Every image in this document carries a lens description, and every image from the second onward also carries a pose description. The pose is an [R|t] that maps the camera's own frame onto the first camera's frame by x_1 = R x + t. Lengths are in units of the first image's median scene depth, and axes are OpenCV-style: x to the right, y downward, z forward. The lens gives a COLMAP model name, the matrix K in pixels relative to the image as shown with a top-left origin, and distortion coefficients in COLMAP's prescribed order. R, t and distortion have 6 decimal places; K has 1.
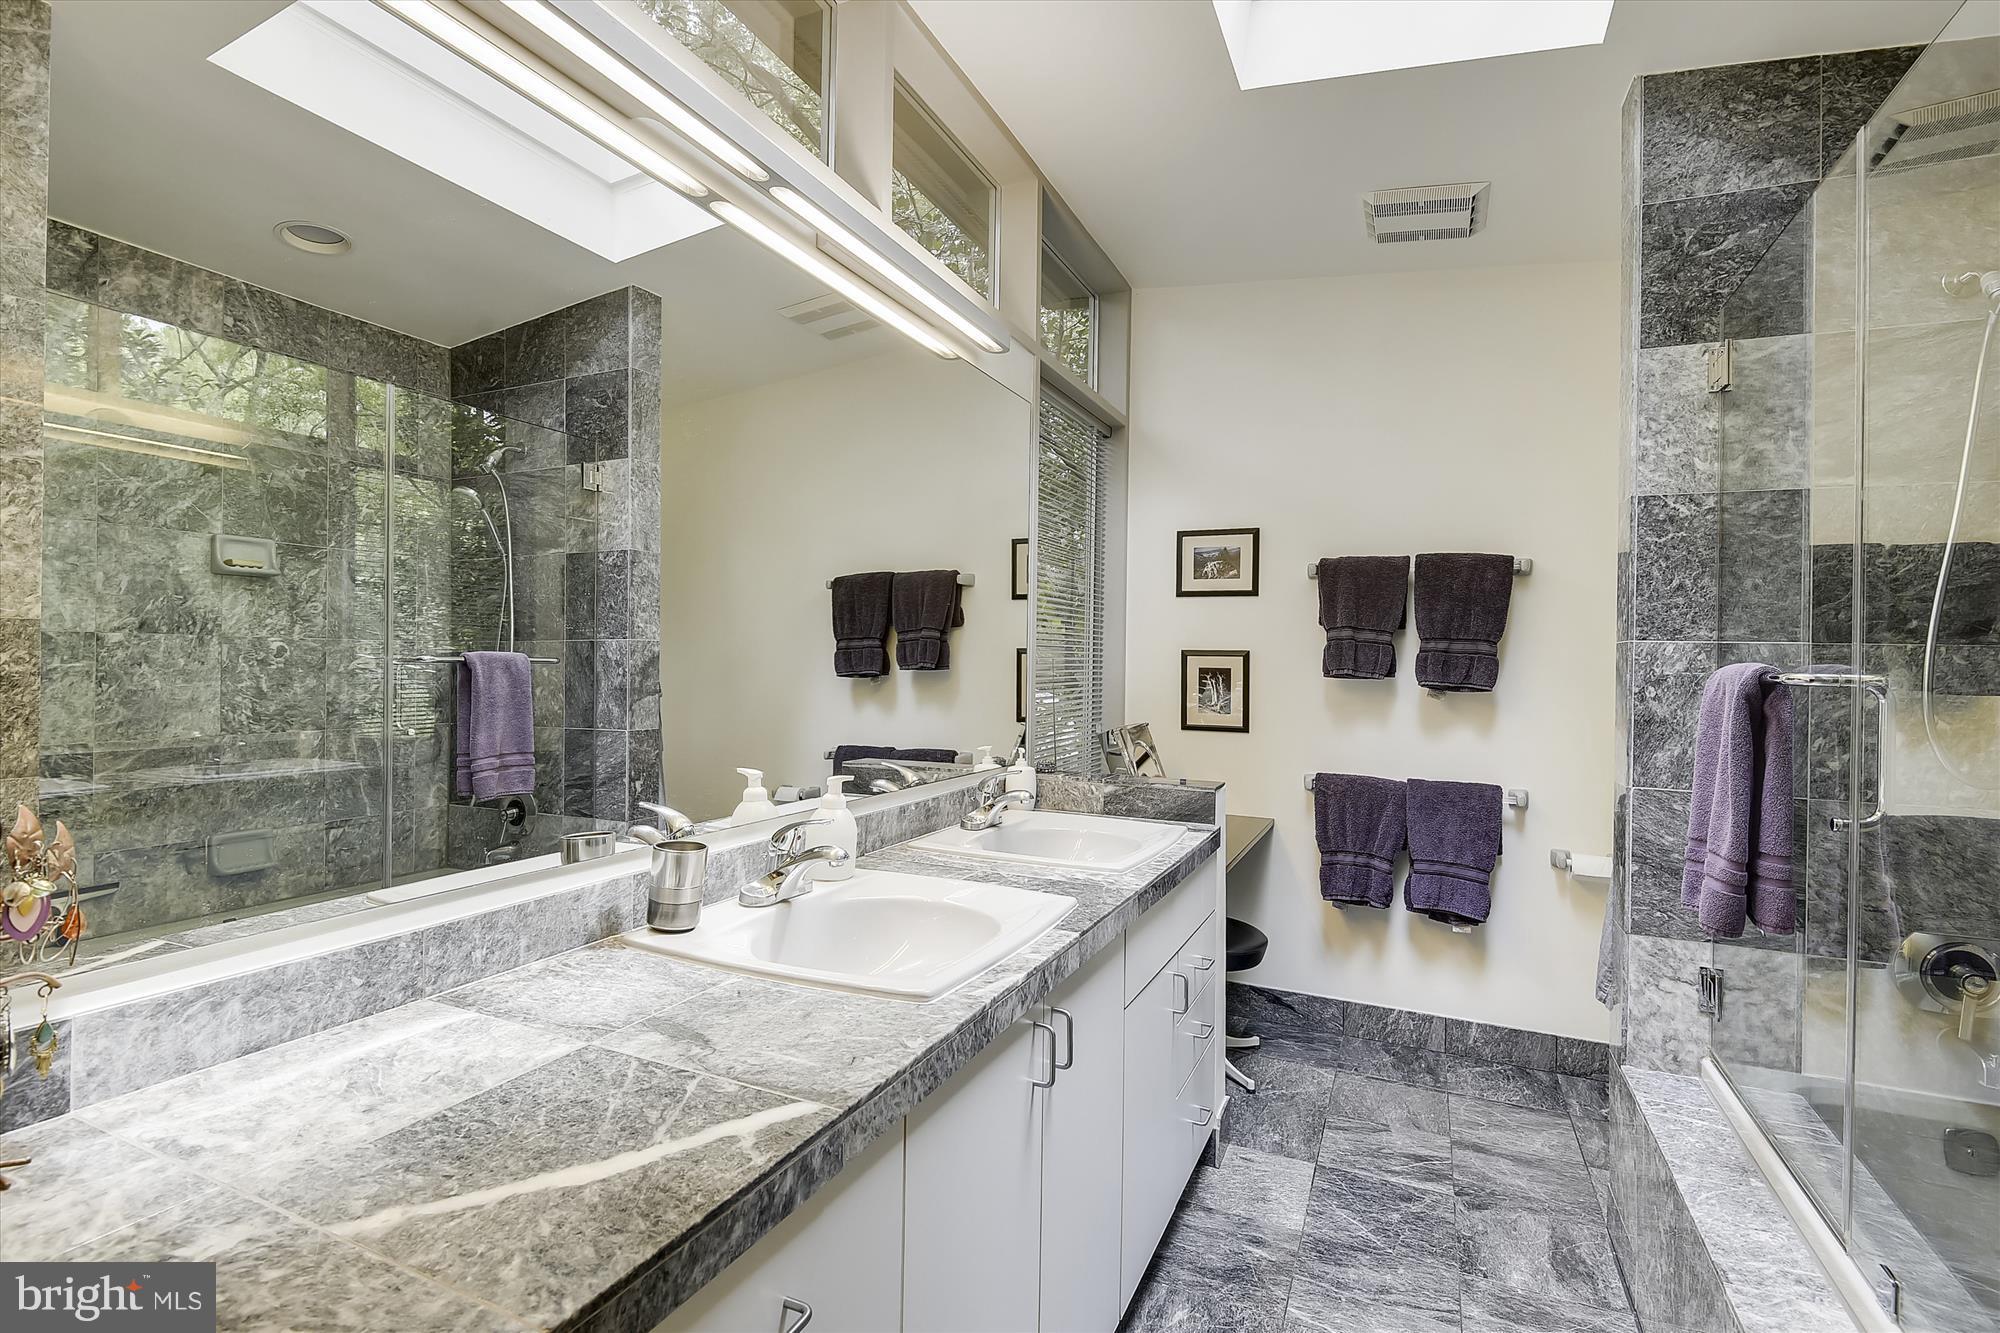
lens RADIAL K [[934.3, 0, 988.3], [0, 934.3, 663.6], [0, 0, 1]] dist [0.029682, -0.016692]
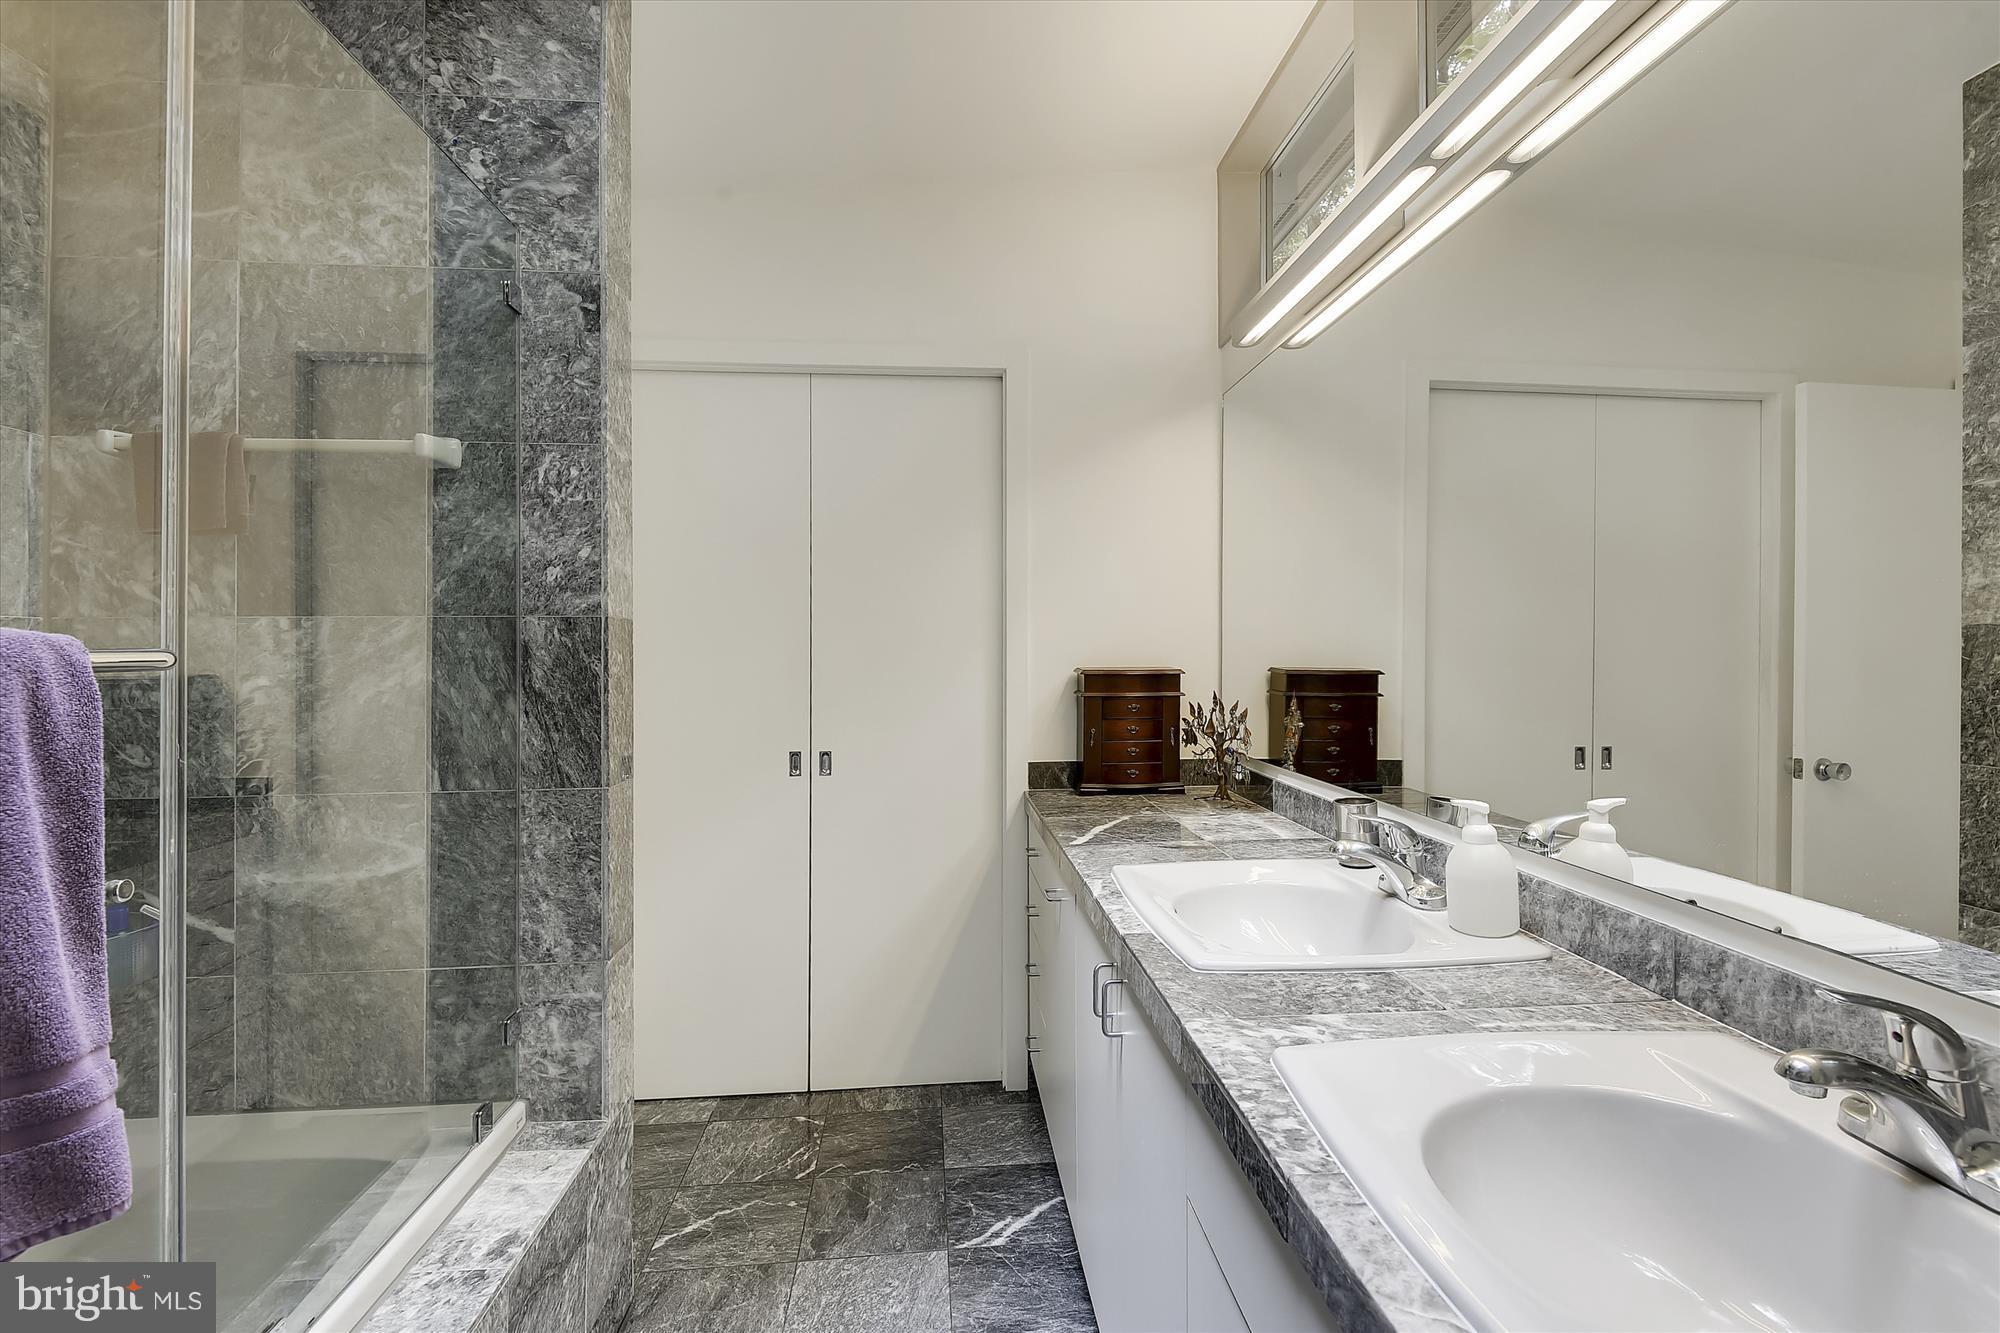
lens RADIAL K [[934.3, 0, 988.3], [0, 934.3, 663.6], [0, 0, 1]] dist [0.029682, -0.016692]
pose [[-0.873976, -0.003483, -0.485957, 0.666369], [-0.007766, 0.999947, 0.006800, 0.001199], [0.485907, 0.009717, -0.873956, 1.712309]]
